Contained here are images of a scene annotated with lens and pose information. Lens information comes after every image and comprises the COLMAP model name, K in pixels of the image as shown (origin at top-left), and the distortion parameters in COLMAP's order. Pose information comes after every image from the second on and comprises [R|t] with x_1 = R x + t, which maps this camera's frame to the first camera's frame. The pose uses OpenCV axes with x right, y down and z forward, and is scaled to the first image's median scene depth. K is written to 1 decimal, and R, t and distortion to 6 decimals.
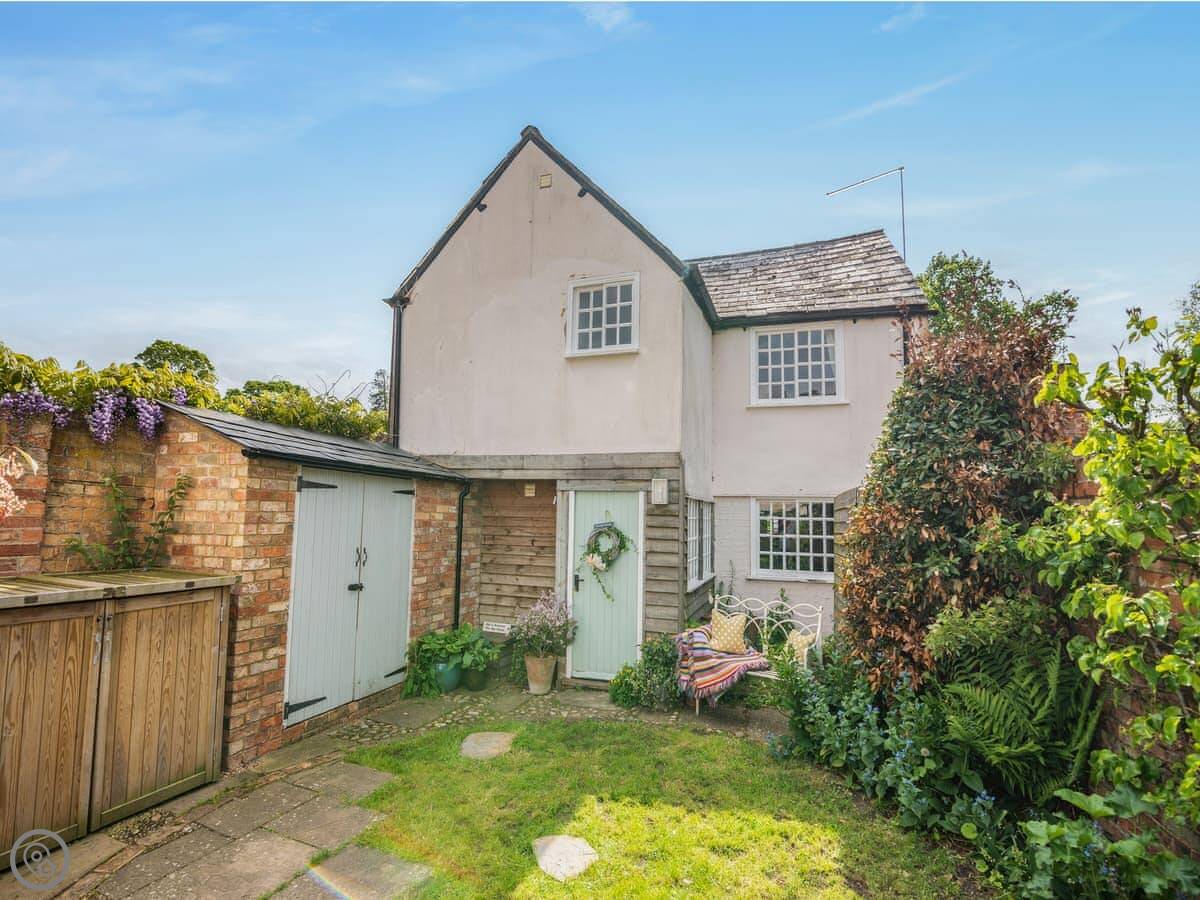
lens RADIAL K [[588.7, 0, 598.3], [0, 588.7, 449.3], [0, 0, 1]] dist [-0.023745, -0.000109]
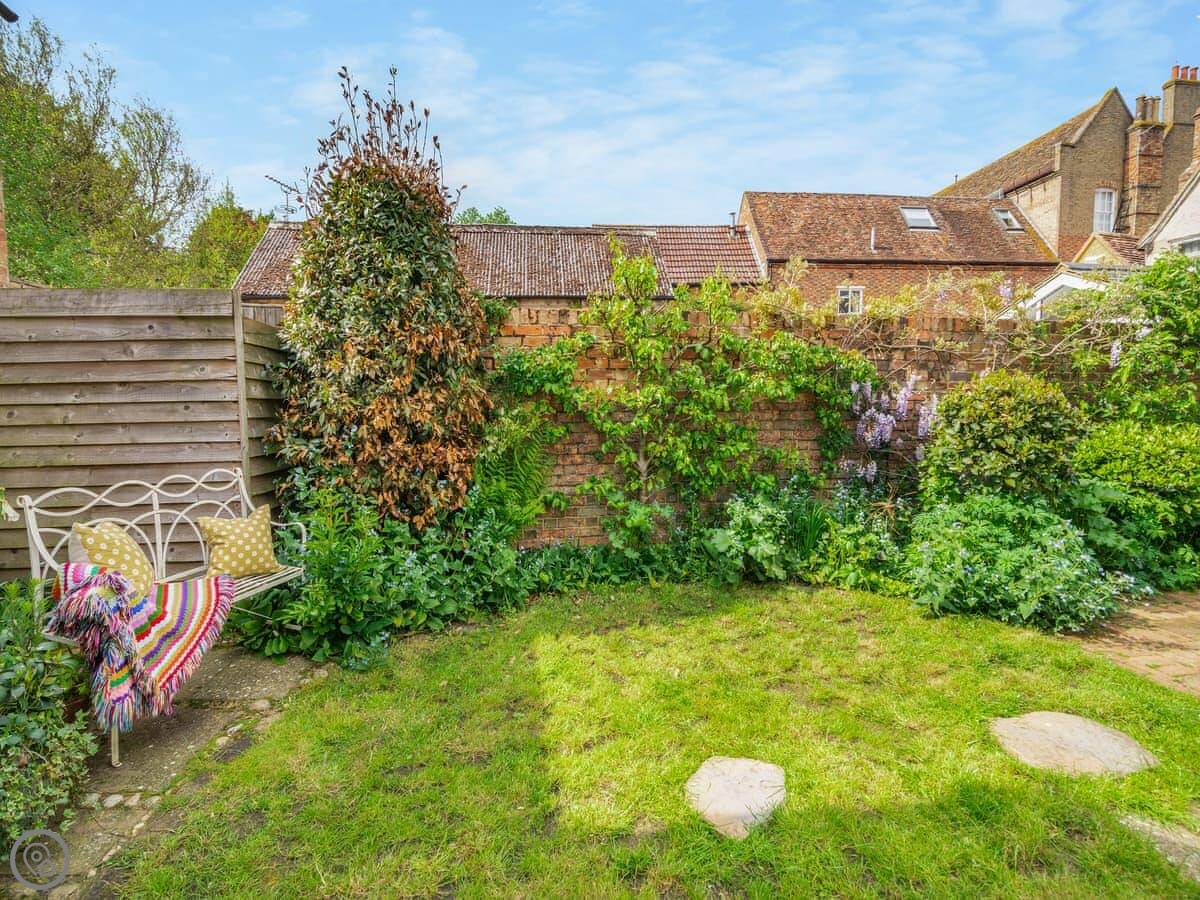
lens RADIAL K [[560.4, 0, 602.2], [0, 560.4, 455.1], [0, 0, 1]] dist [-0.003100, -0.000284]
pose [[-0.441408, -0.092261, 0.892551, -0.287280], [-0.095823, 0.993859, 0.055344, 0.153001], [-0.892175, -0.061097, -0.447538, 0.776841]]
